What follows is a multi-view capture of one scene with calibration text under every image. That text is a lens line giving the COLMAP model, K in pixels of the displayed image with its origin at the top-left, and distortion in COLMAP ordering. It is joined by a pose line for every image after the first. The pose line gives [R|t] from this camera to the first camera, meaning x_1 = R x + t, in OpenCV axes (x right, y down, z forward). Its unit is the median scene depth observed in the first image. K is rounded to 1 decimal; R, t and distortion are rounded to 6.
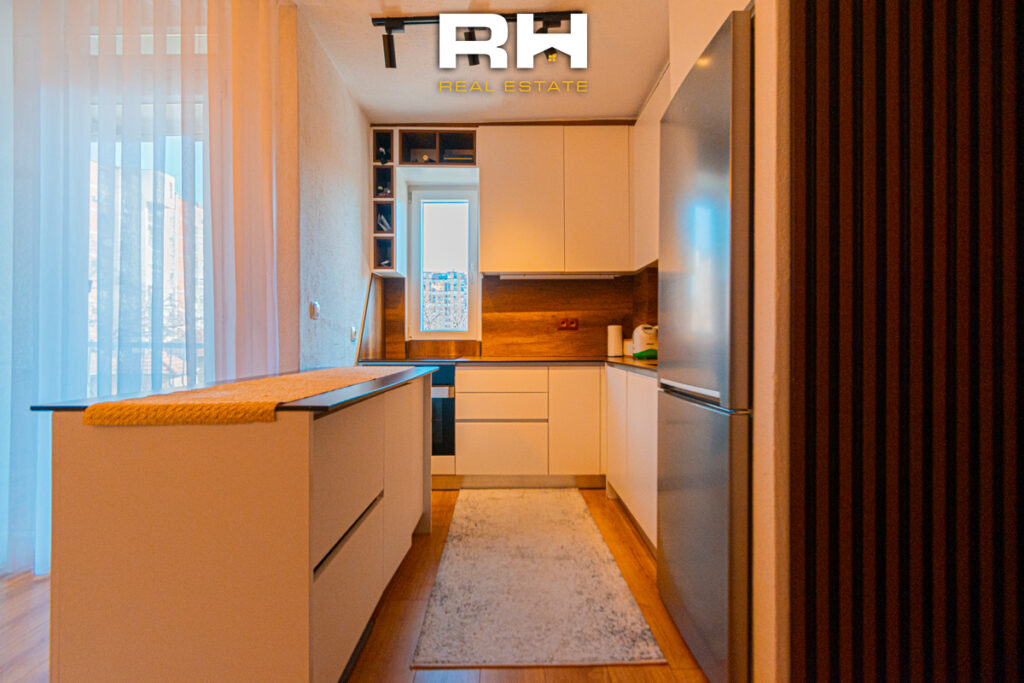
lens RADIAL K [[454.6, 0, 512.0], [0, 454.6, 341.5], [0, 0, 1]] dist [0.001097, -0.000065]
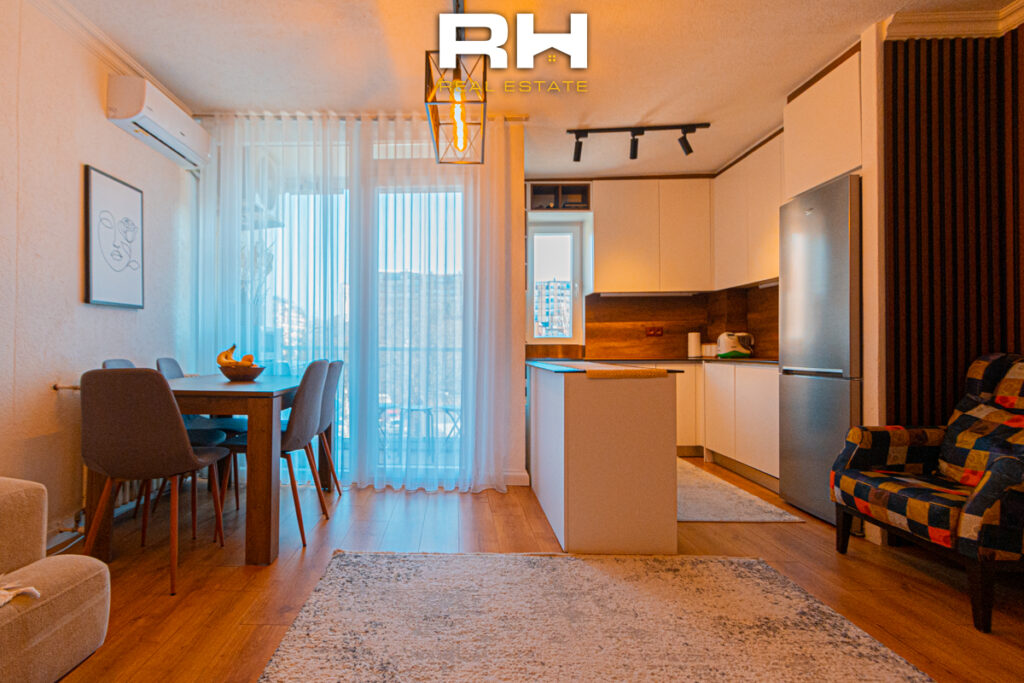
lens RADIAL K [[454.6, 0, 512.0], [0, 454.6, 341.5], [0, 0, 1]] dist [0.001097, -0.000065]
pose [[0.999816, -0.003346, -0.018904, -0.250878], [0.003161, 0.999947, -0.009802, 0.000259], [0.018936, 0.009740, 0.999773, -0.269501]]
